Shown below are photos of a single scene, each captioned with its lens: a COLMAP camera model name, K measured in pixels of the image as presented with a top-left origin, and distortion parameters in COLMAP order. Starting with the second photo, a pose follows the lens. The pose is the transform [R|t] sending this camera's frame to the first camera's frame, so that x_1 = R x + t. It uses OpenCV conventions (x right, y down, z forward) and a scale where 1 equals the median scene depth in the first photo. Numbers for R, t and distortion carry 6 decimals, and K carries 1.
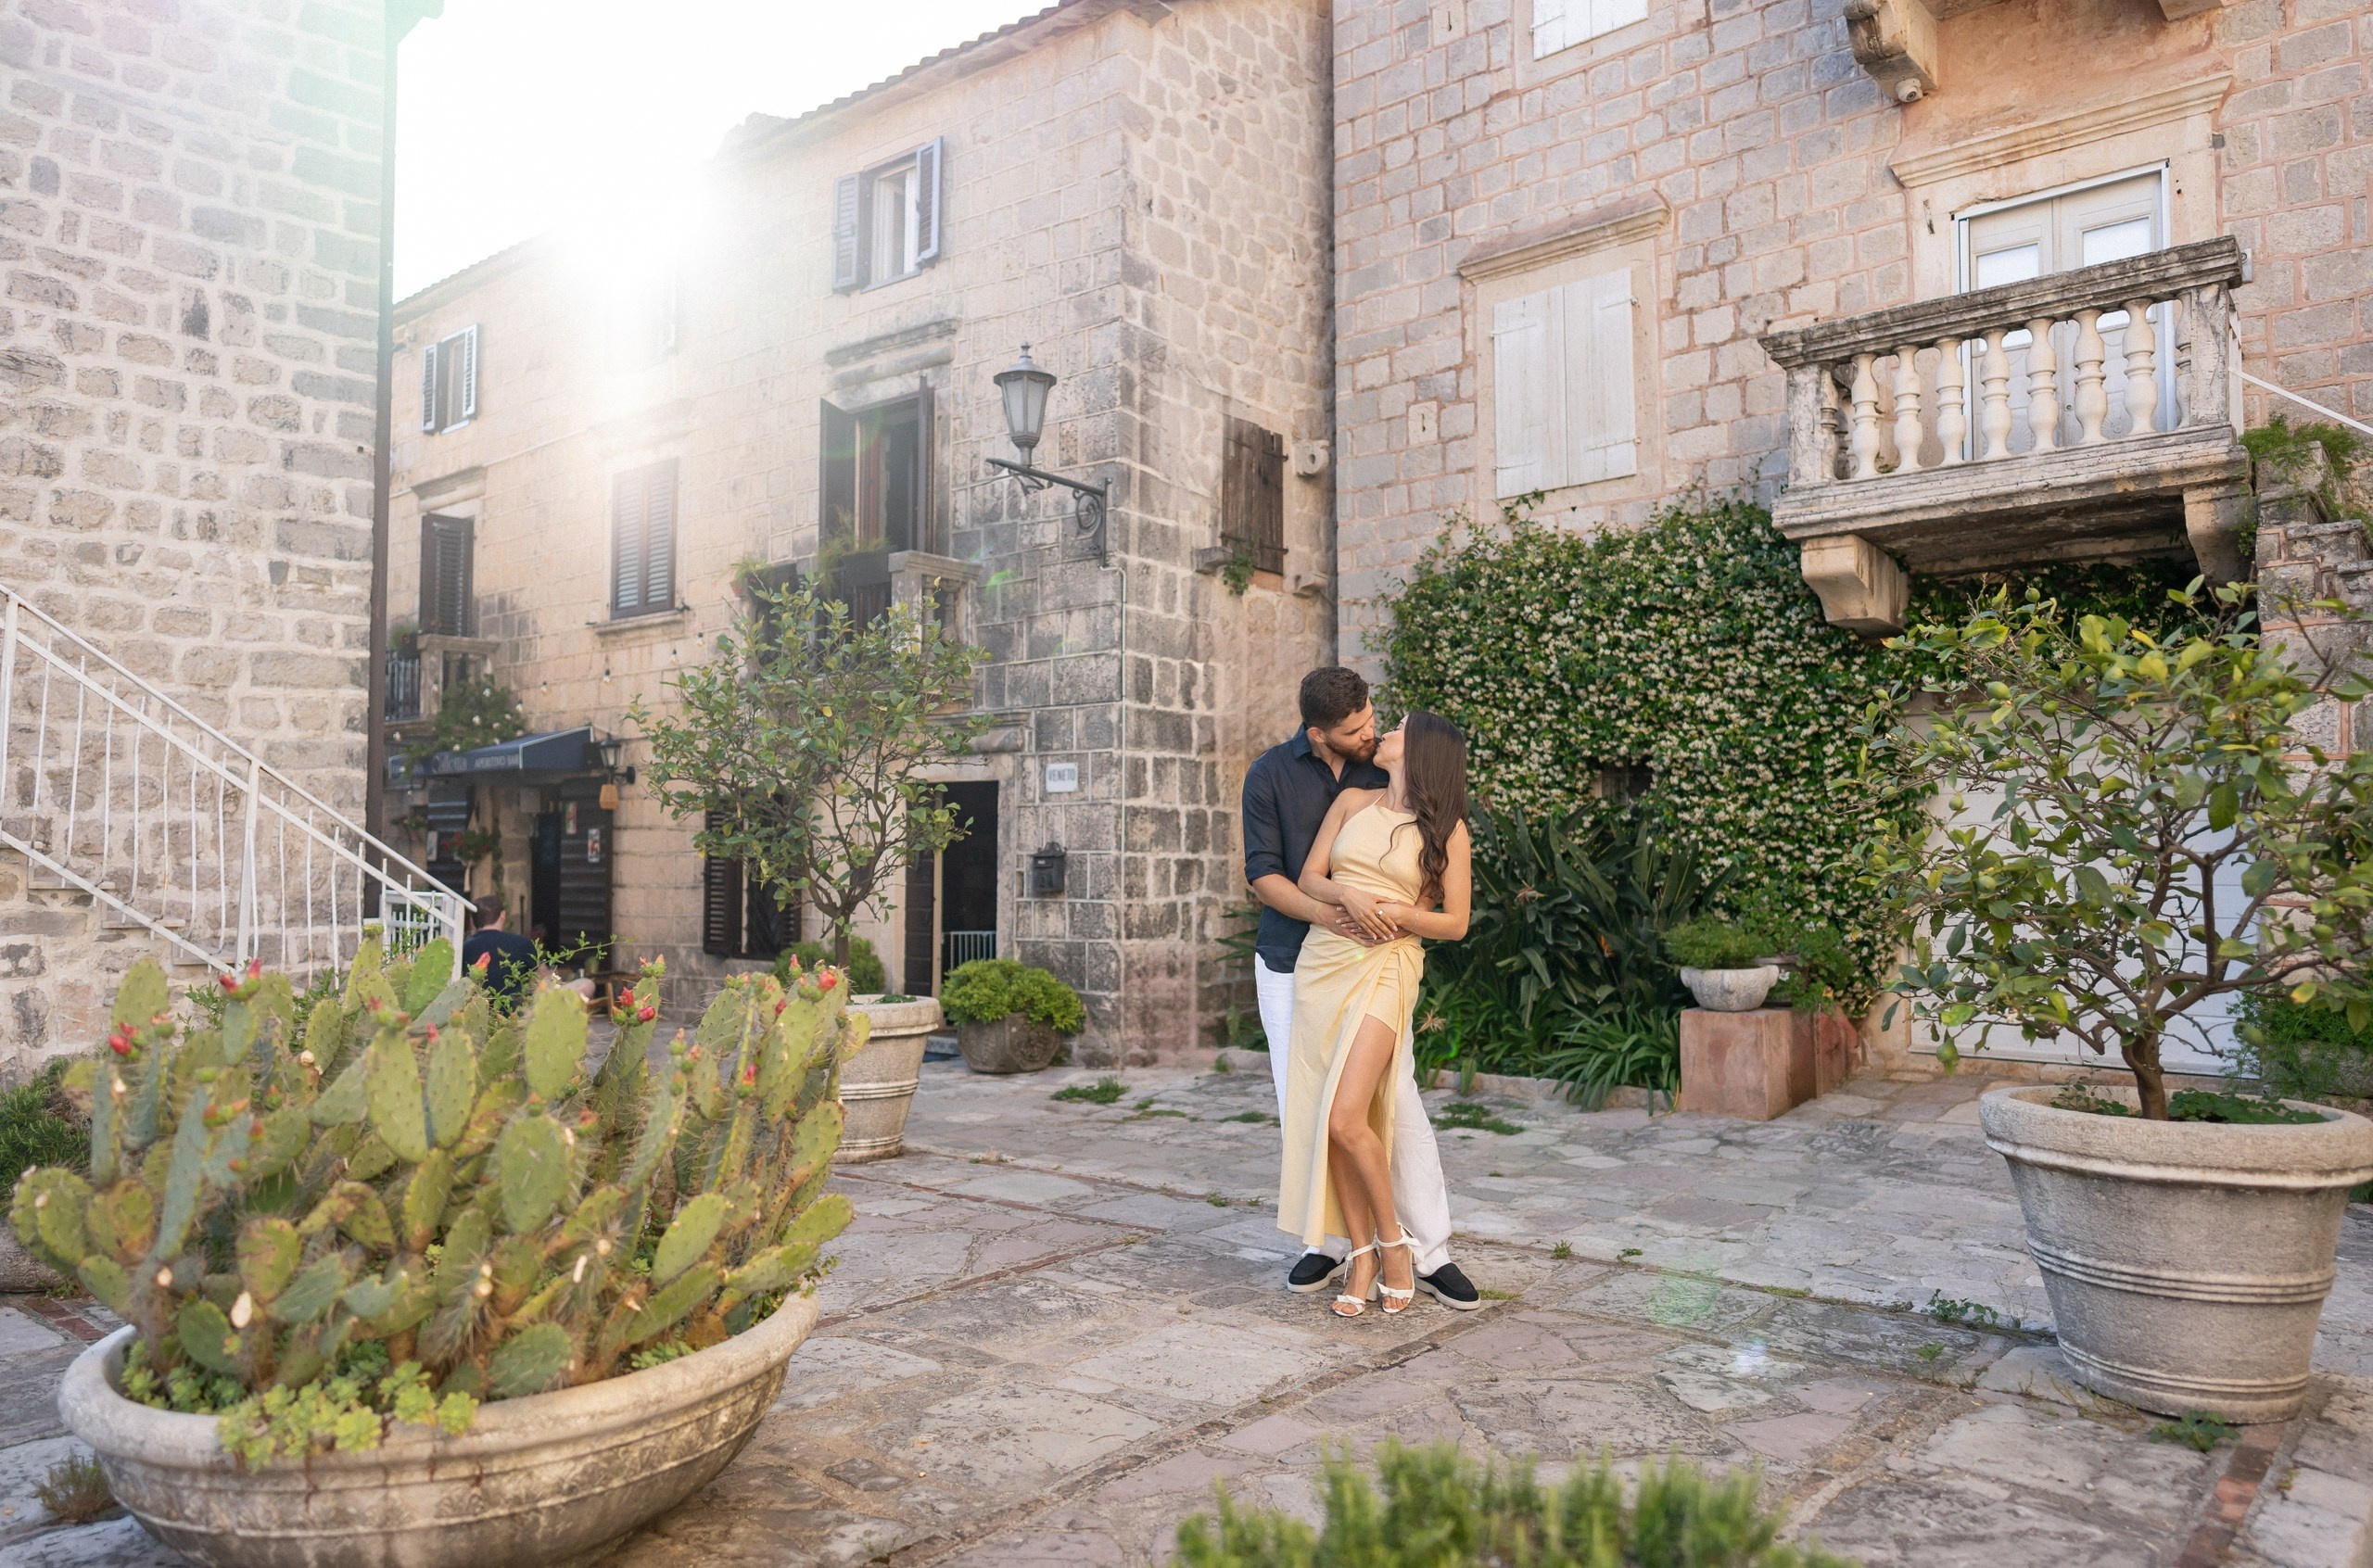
lens RADIAL K [[1593.9, 0, 1190.7], [0, 1593.9, 784.1], [0, 0, 1]] dist [-0.002755, 0.002948]
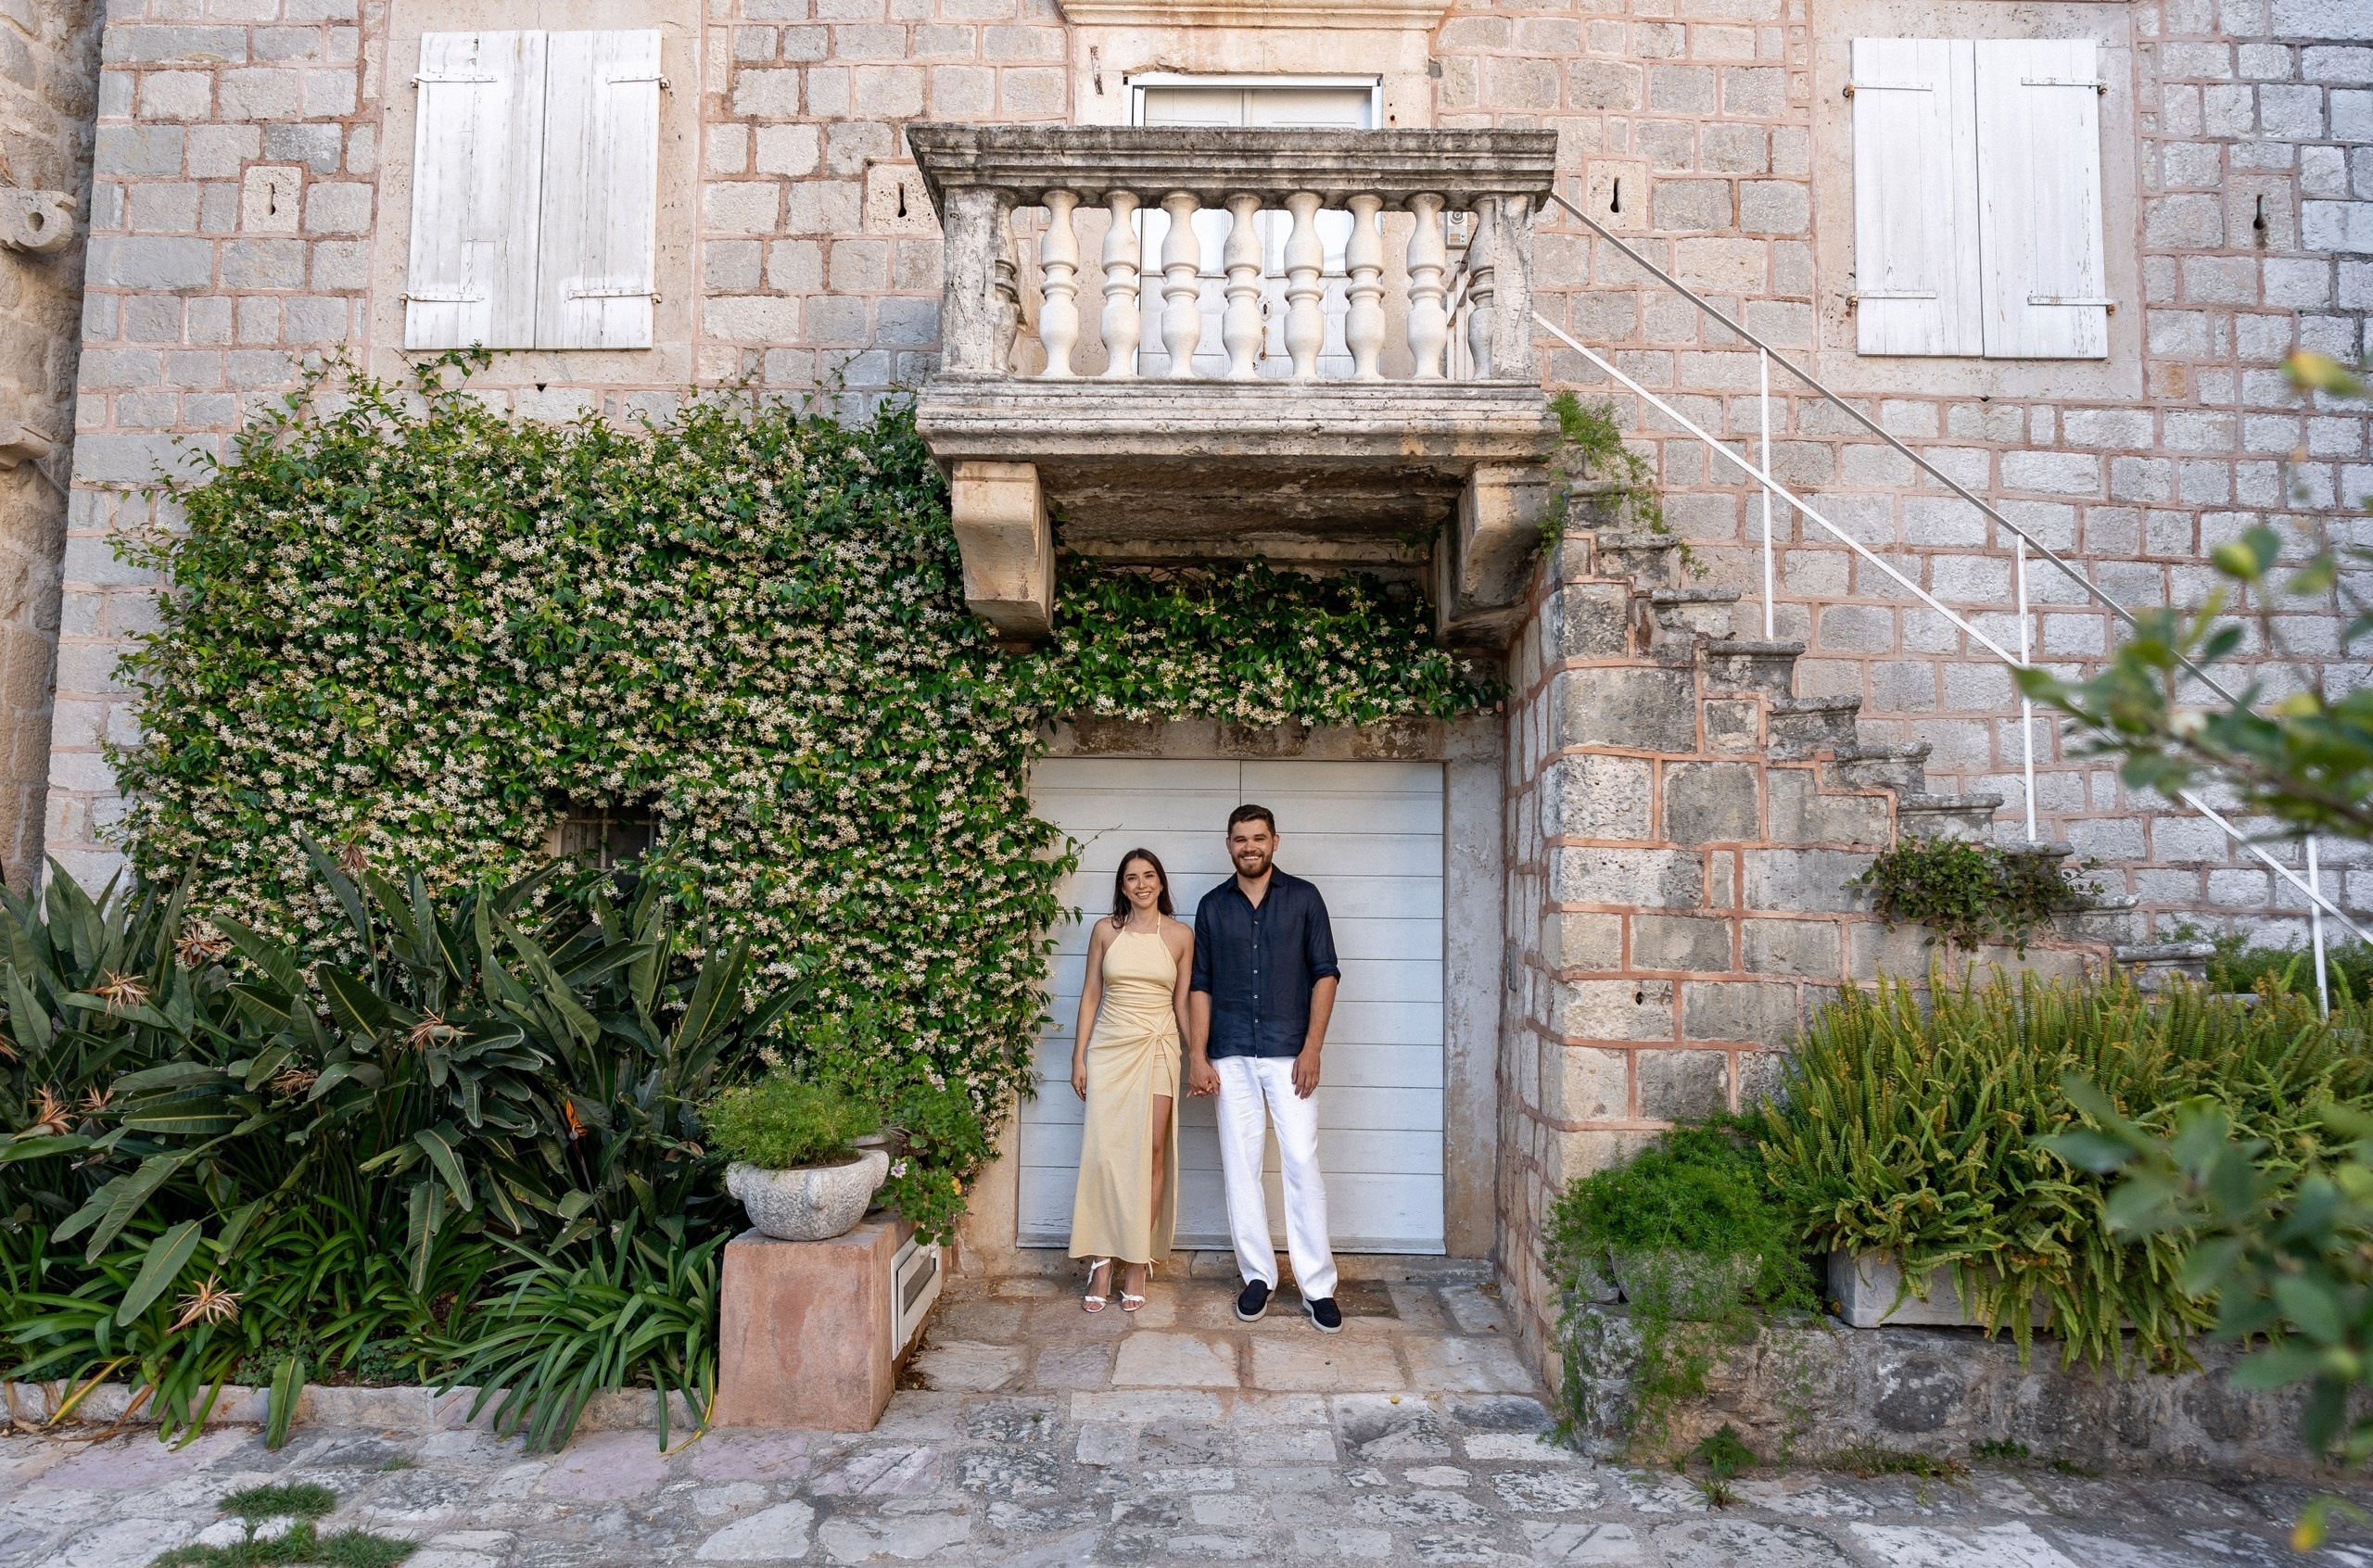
lens RADIAL K [[1552.7, 0, 1171.6], [0, 1552.7, 779.3], [0, 0, 1]] dist [-0.002775, 0.004224]
pose [[0.766944, 0.068460, 0.638051, 0.062017], [-0.043366, 0.997549, -0.054907, 0.001550], [-0.640247, 0.014440, 0.768034, 0.438022]]
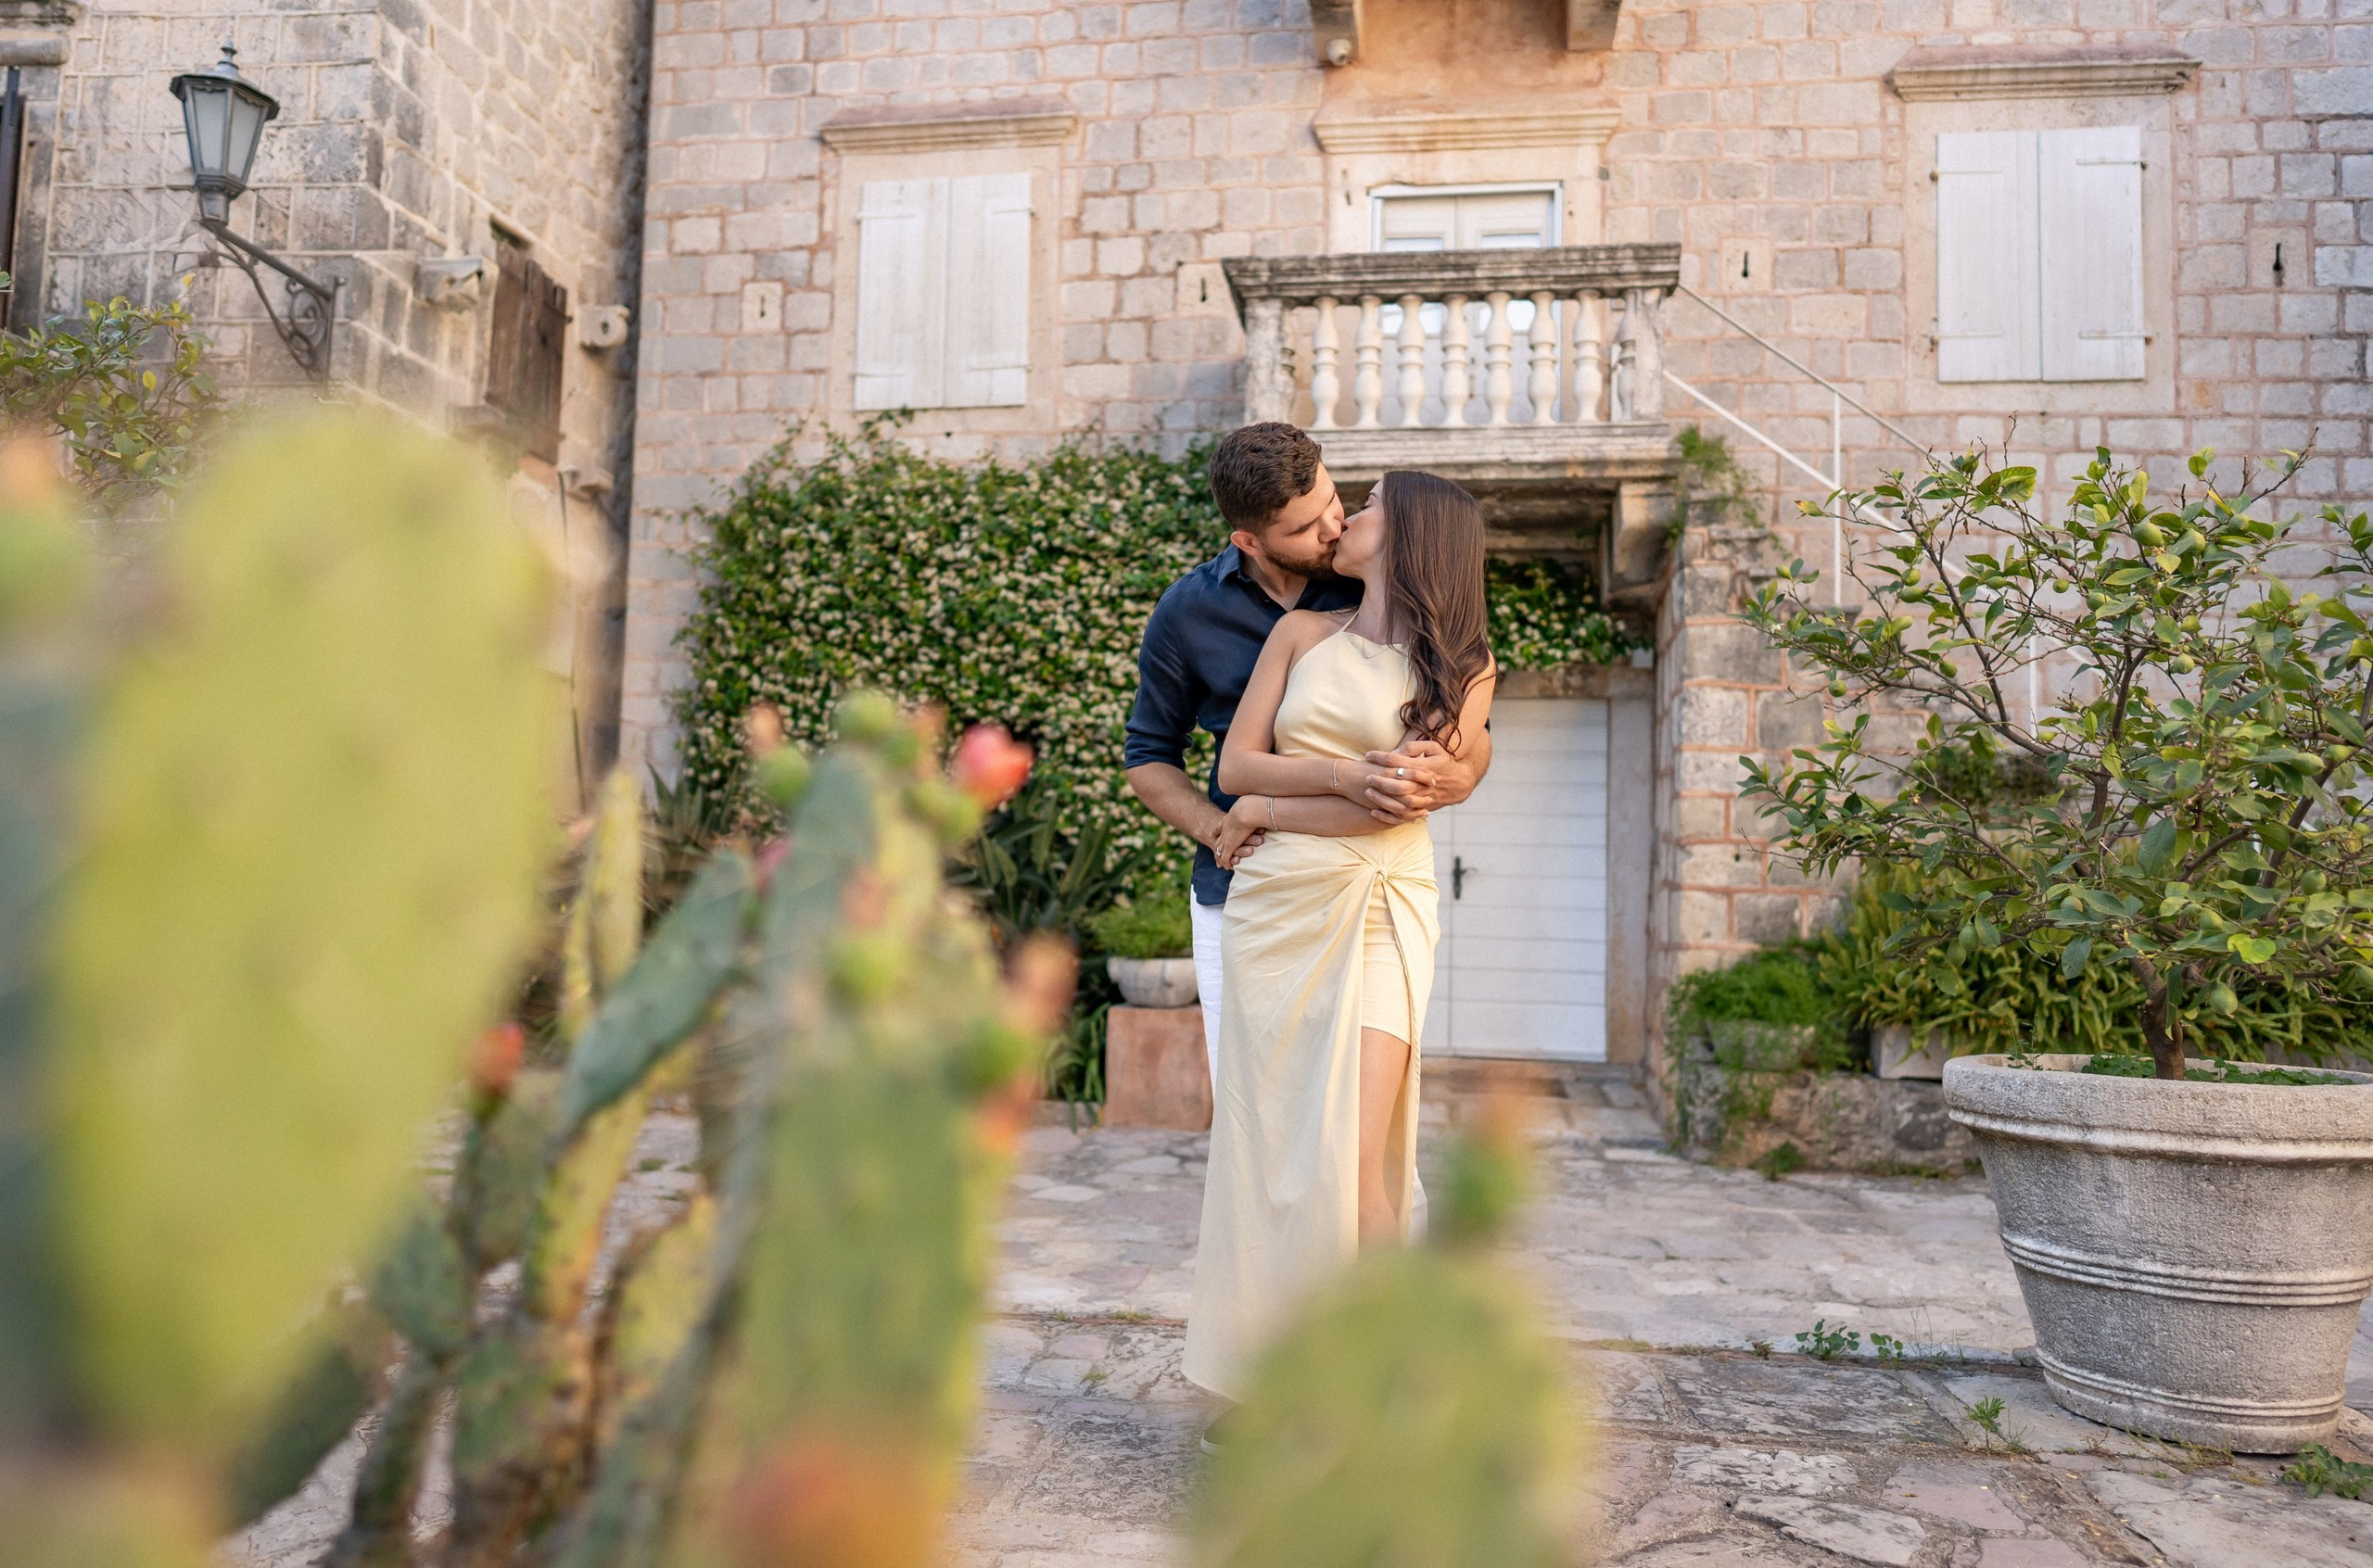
lens RADIAL K [[1577.1, 0, 1188.5], [0, 1577.1, 778.6], [0, 0, 1]] dist [-0.000900, 0.000419]
pose [[0.842285, 0.060652, 0.535610, -0.110786], [-0.049454, 0.998154, -0.035261, 0.042723], [-0.536760, 0.003212, 0.843729, 0.237824]]
